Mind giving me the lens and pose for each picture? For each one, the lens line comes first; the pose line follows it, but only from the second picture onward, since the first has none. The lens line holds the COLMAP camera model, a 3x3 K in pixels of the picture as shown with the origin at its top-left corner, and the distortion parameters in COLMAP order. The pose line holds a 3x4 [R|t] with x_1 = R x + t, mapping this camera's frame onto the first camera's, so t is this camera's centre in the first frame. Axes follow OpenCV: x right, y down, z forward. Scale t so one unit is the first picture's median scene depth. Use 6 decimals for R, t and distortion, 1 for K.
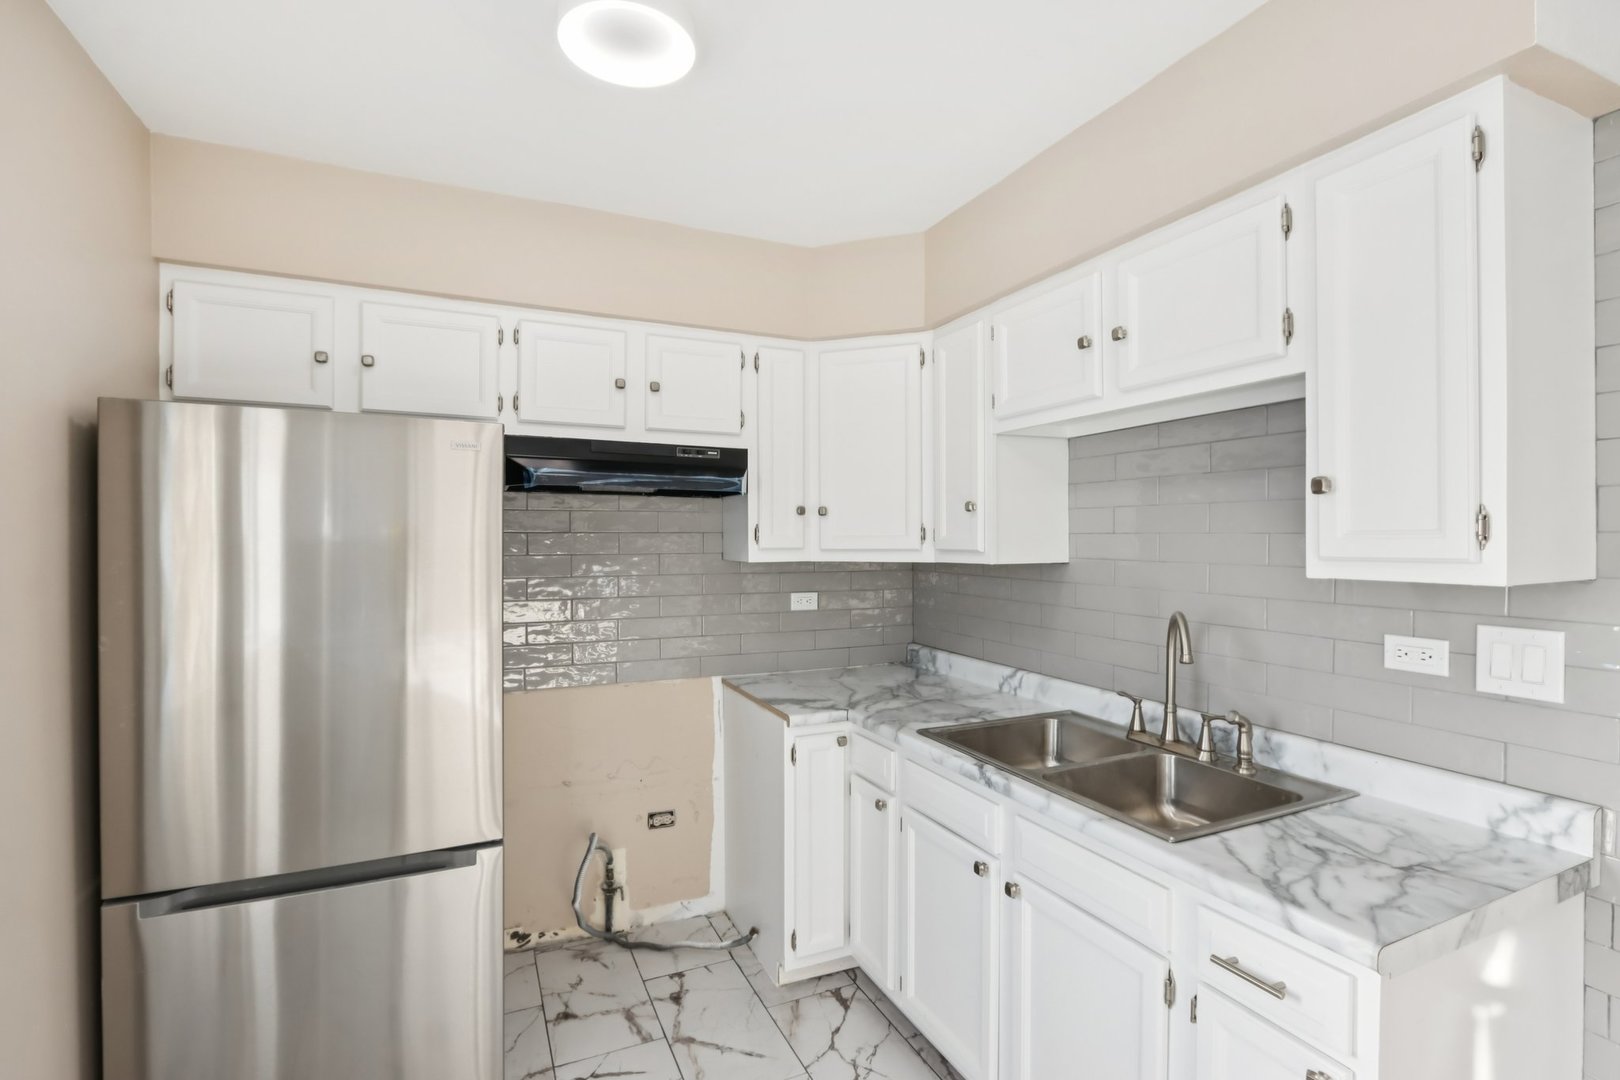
lens RADIAL K [[764.0, 0, 810.2], [0, 764.0, 534.1], [0, 0, 1]] dist [-0.021479, 0.003874]
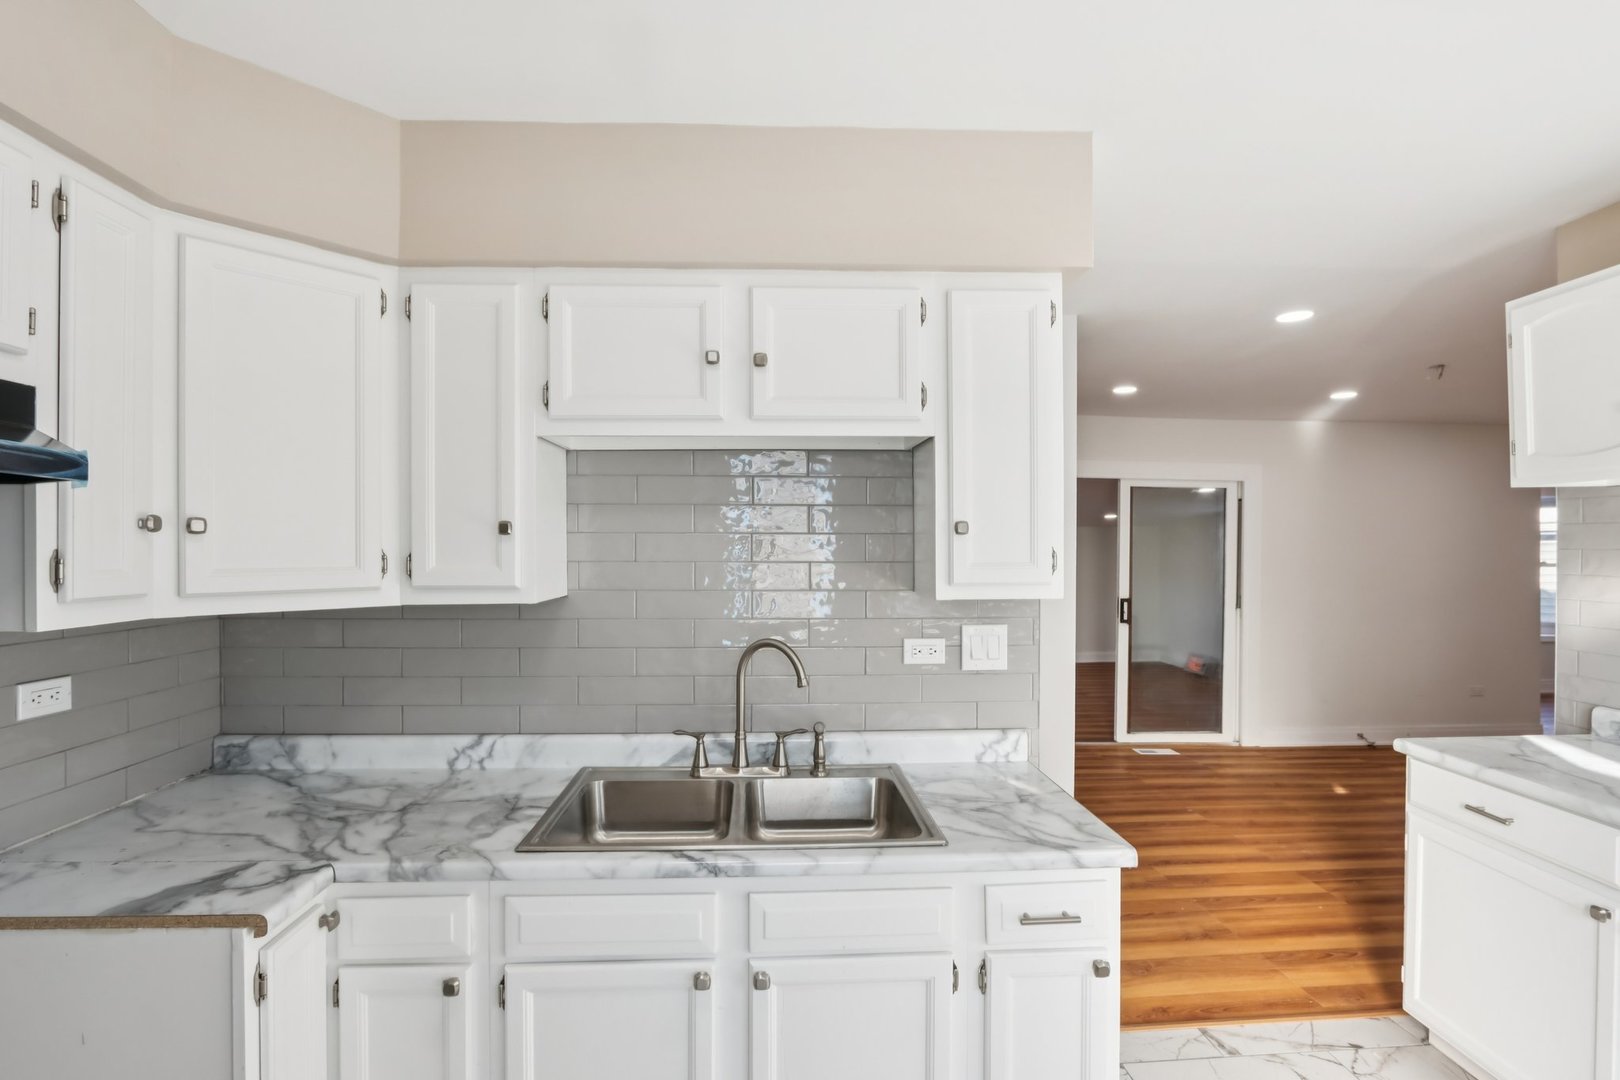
lens RADIAL K [[764.0, 0, 803.4], [0, 764.0, 543.3], [0, 0, 1]] dist [-0.021479, 0.003874]
pose [[0.367210, 0.007409, 0.930108, -0.385370], [-0.002857, 0.999973, -0.006838, -0.017485], [-0.930134, -0.000146, 0.367221, 0.469427]]
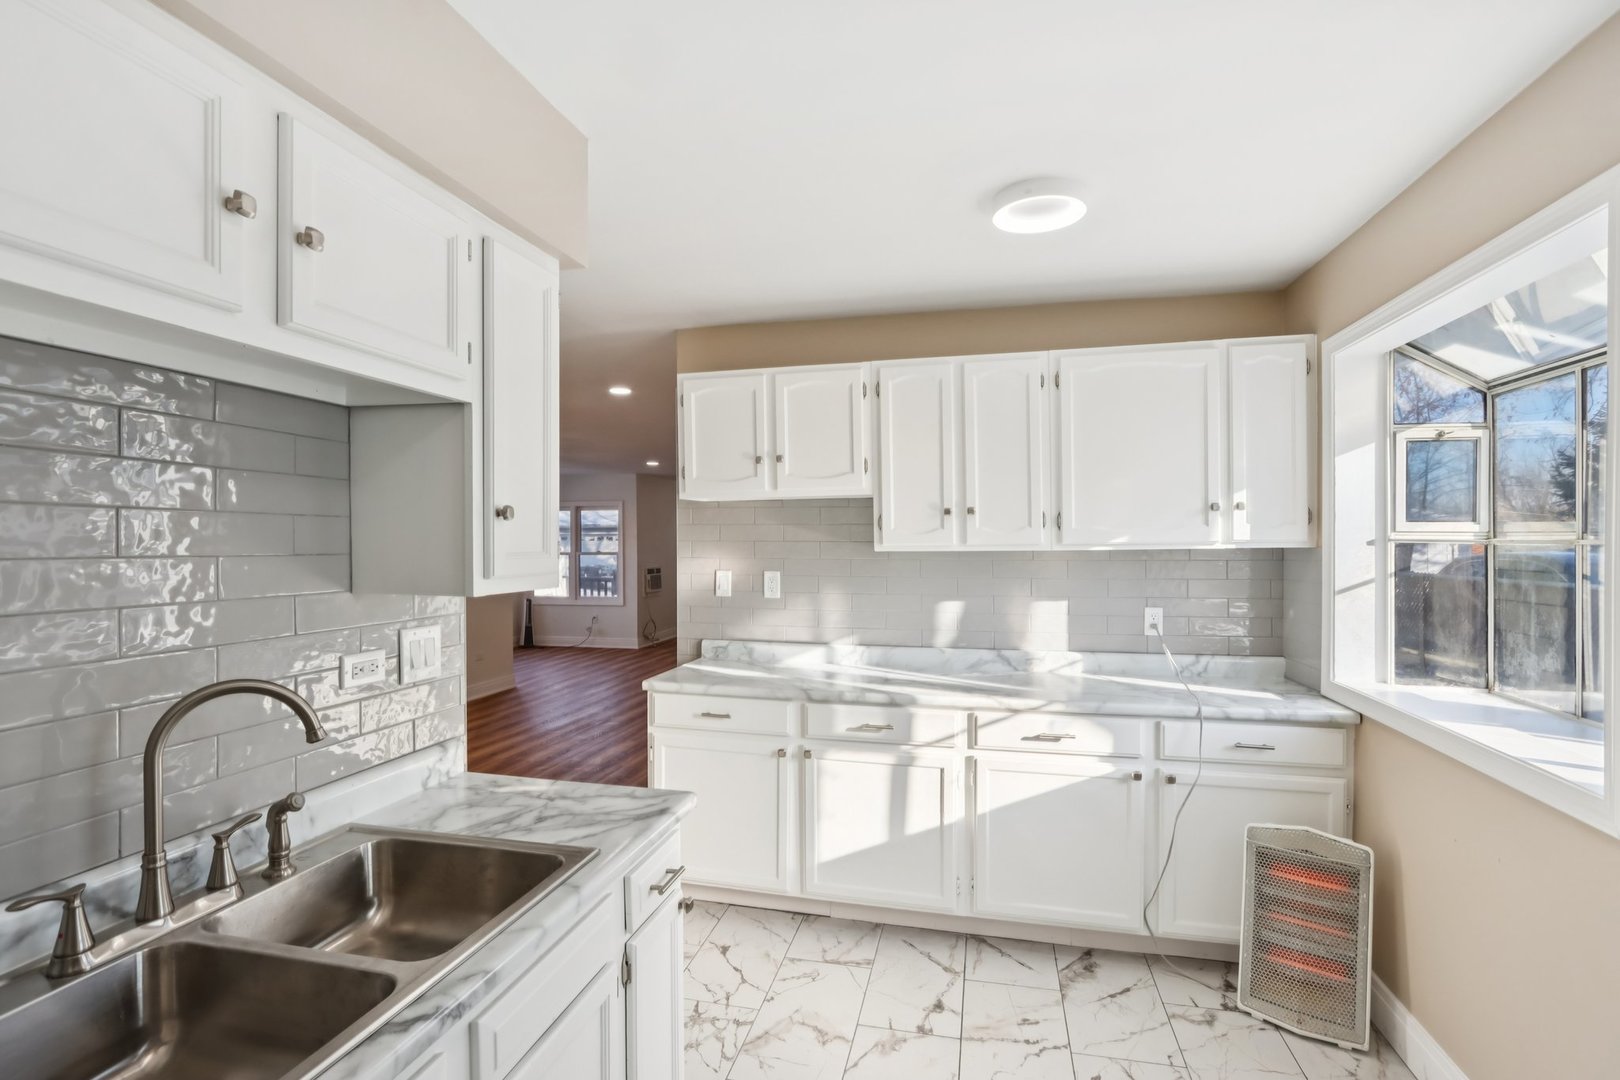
lens RADIAL K [[764.0, 0, 798.8], [0, 764.0, 541.5], [0, 0, 1]] dist [-0.021479, 0.003874]
pose [[-0.785927, 0.006848, 0.618282, -0.230341], [0.004307, 0.999975, -0.005601, -0.007557], [-0.618305, -0.001739, -0.785937, 0.987249]]
